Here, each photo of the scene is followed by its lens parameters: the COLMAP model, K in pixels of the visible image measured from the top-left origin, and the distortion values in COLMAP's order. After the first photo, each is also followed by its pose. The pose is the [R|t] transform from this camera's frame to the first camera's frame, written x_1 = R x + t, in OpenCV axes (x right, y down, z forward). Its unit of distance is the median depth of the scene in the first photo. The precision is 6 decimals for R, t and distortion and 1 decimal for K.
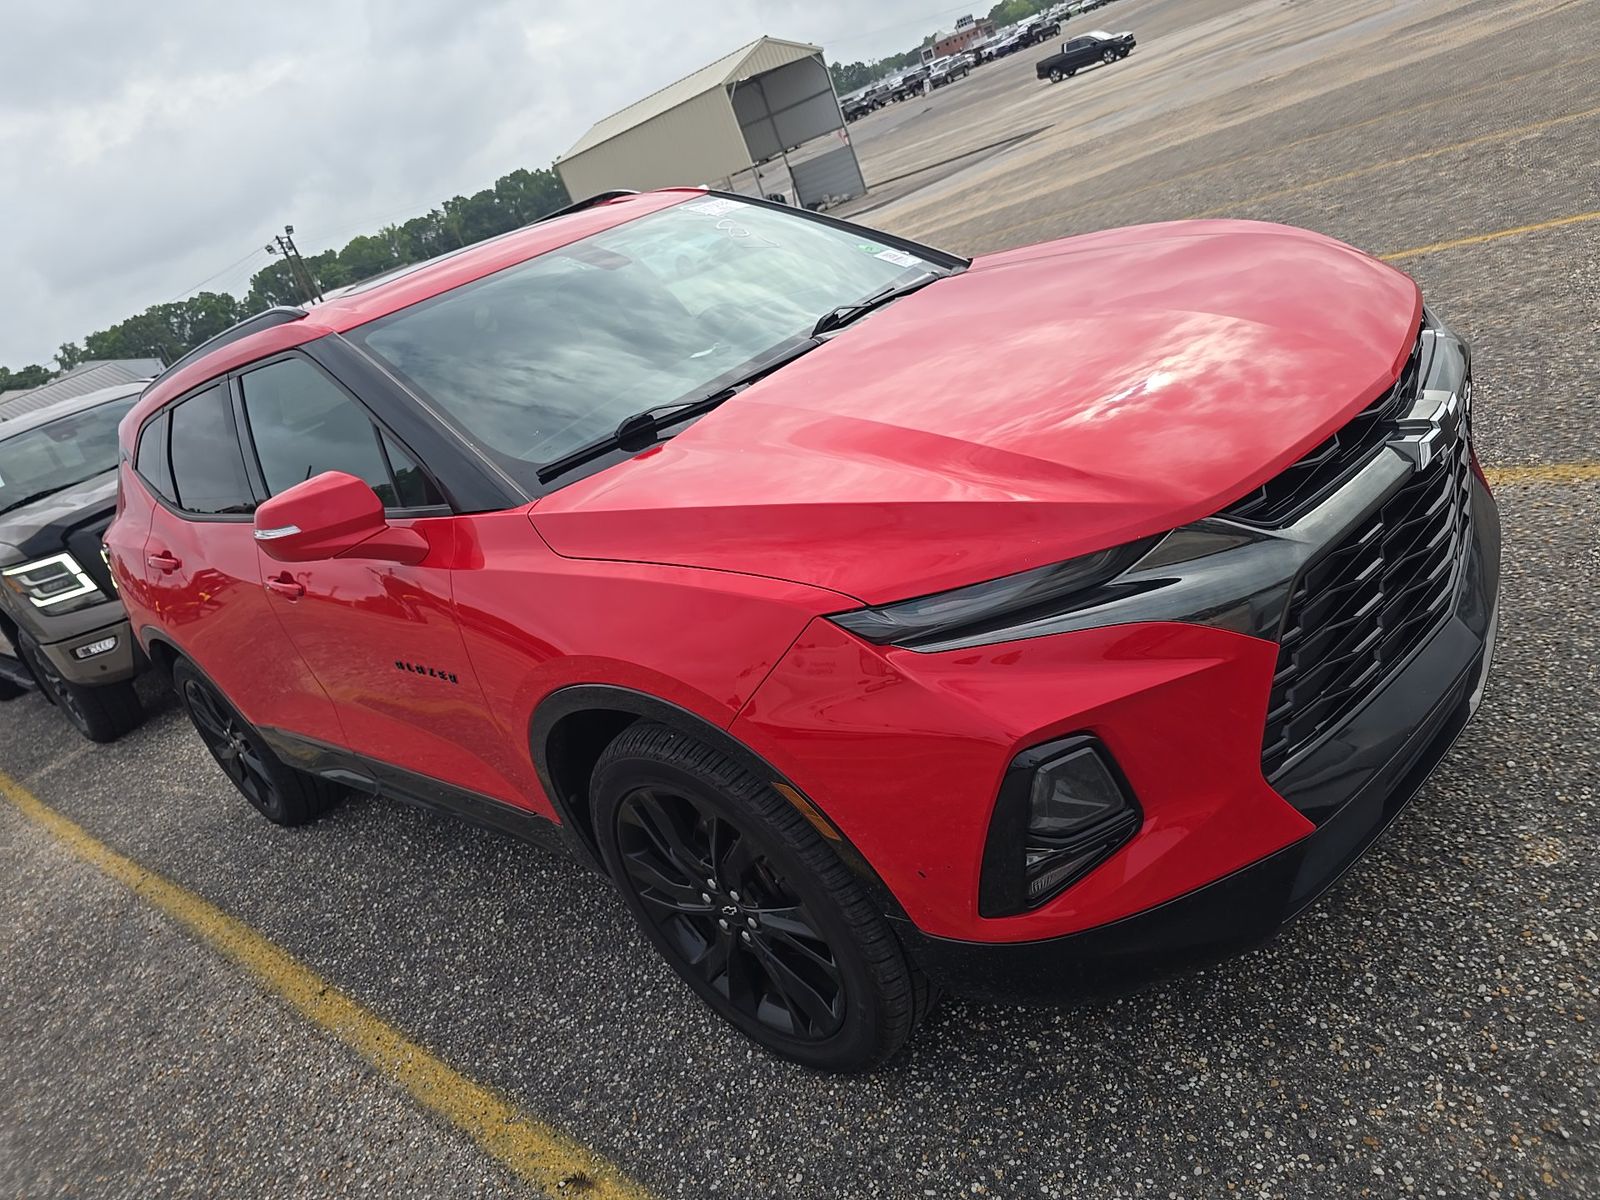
lens RADIAL K [[1125.6, 0, 800.0], [0, 1125.6, 638.4], [0, 0, 1]] dist [0.001725, -0.001863]
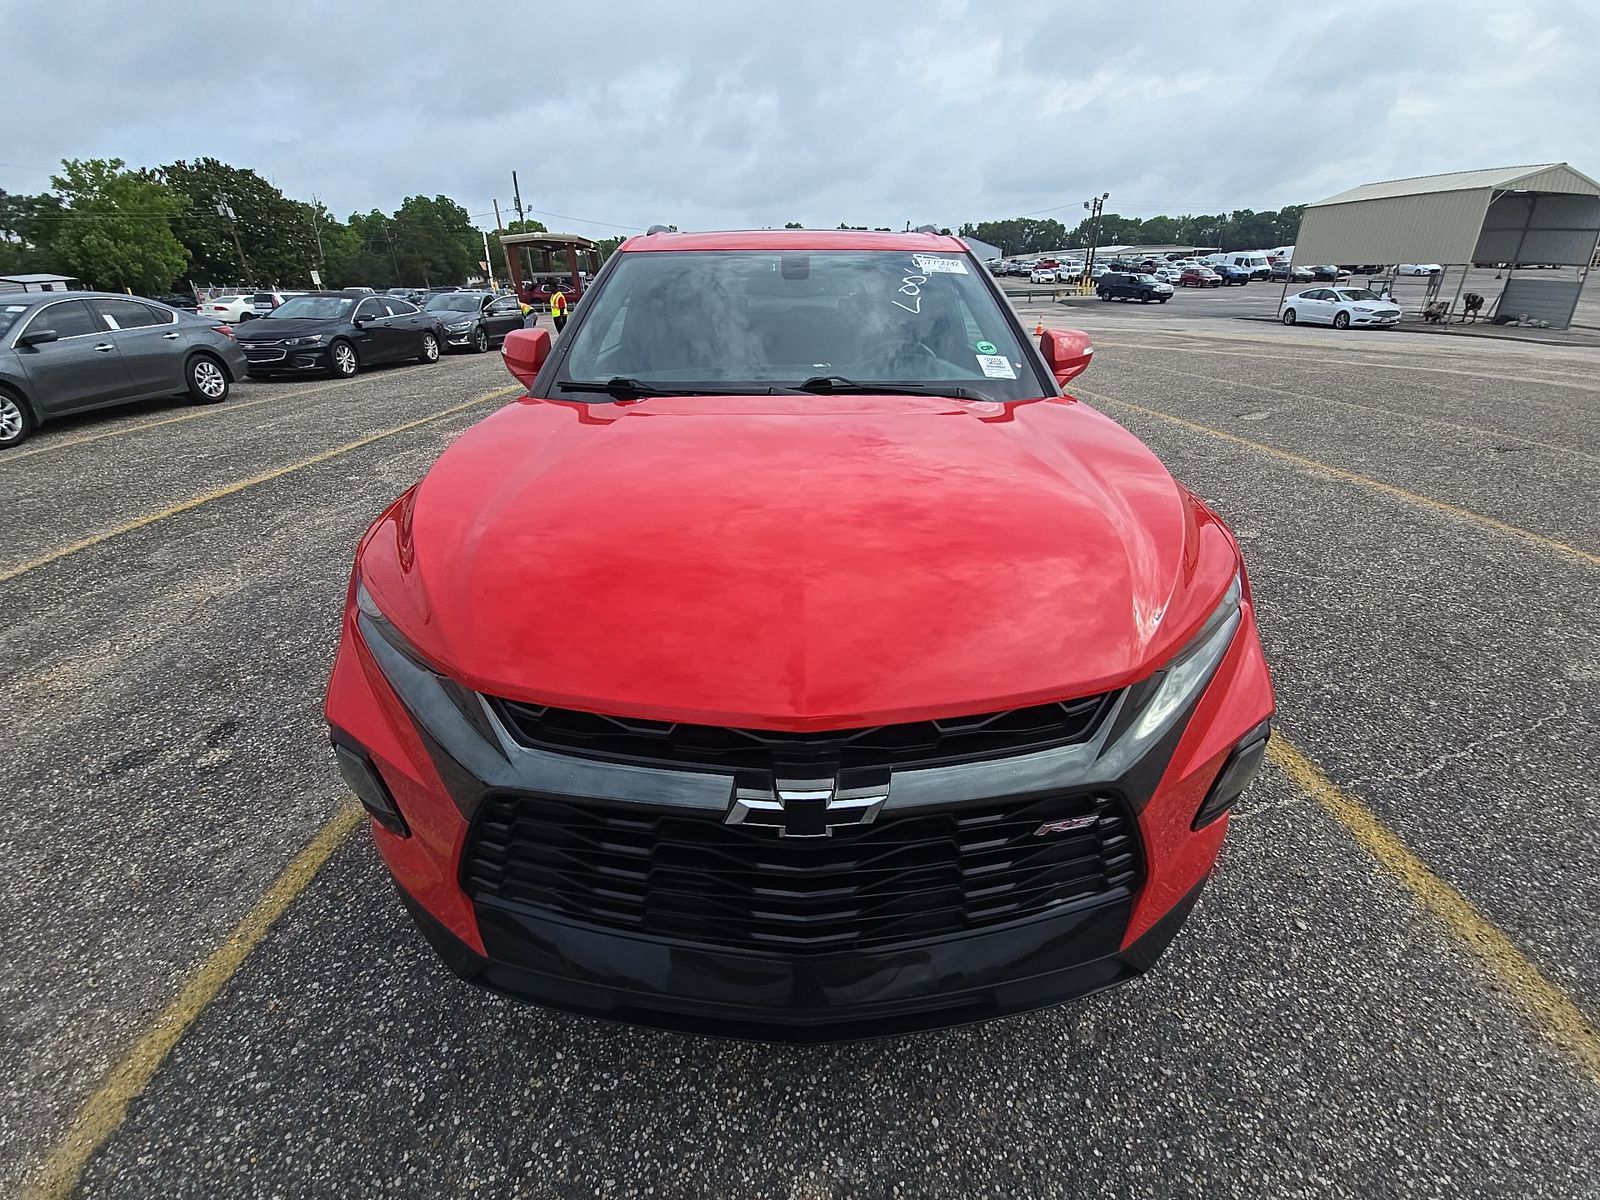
lens RADIAL K [[642.8, 0, 800.0], [0, 642.8, 600.0], [0, 0, 1]] dist [0.044246, -0.026438]
pose [[0.624122, 0.609873, -0.488393, 0.599234], [-0.494494, 0.792285, 0.357435, -0.411962], [0.604936, 0.018425, 0.796061, 0.510610]]
